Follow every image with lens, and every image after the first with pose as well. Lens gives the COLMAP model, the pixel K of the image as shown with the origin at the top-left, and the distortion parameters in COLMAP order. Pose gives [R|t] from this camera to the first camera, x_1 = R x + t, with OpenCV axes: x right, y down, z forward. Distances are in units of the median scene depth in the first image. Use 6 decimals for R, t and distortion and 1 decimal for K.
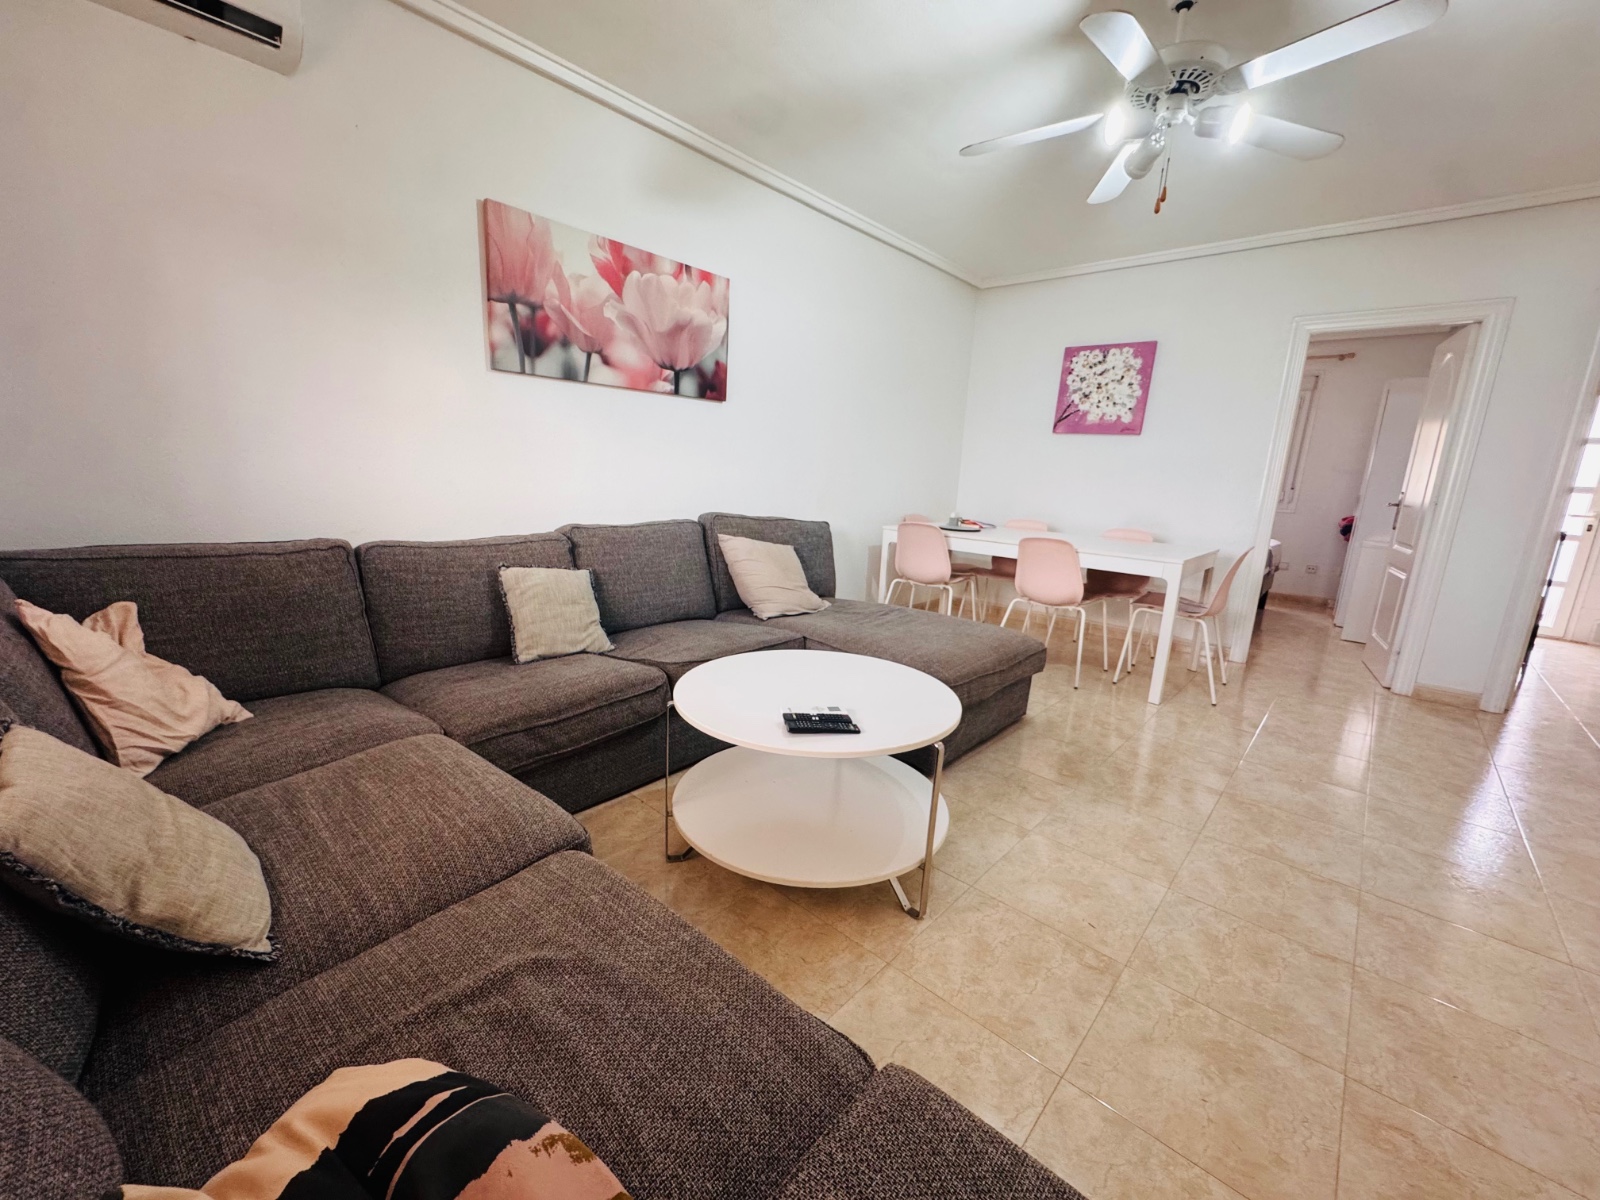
lens RADIAL K [[635.8, 0, 796.2], [0, 635.8, 600.8], [0, 0, 1]] dist [-0.004457, -0.000047]
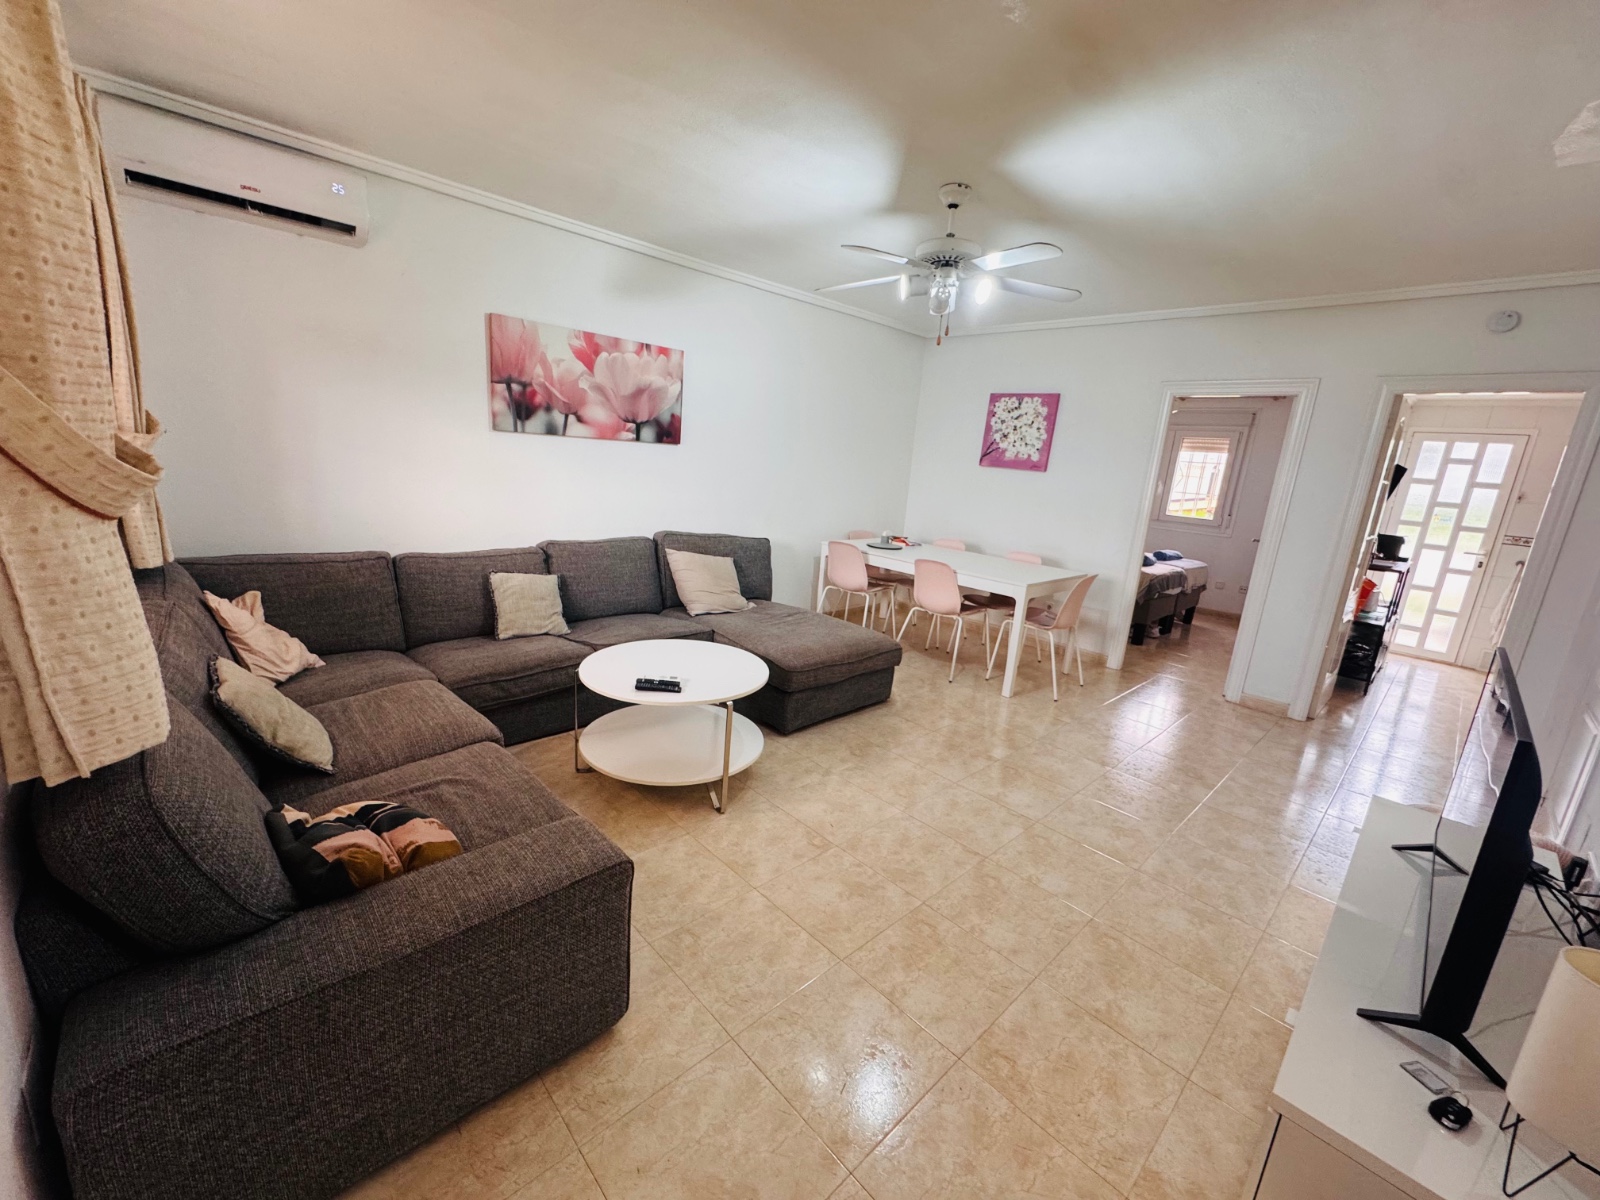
lens RADIAL K [[635.8, 0, 796.0], [0, 635.8, 600.7], [0, 0, 1]] dist [-0.004457, -0.000047]
pose [[0.996750, 0.043949, -0.067507, 0.310985], [-0.042960, 0.998948, 0.016041, -0.040519], [0.068141, -0.013089, 0.997590, -0.373807]]
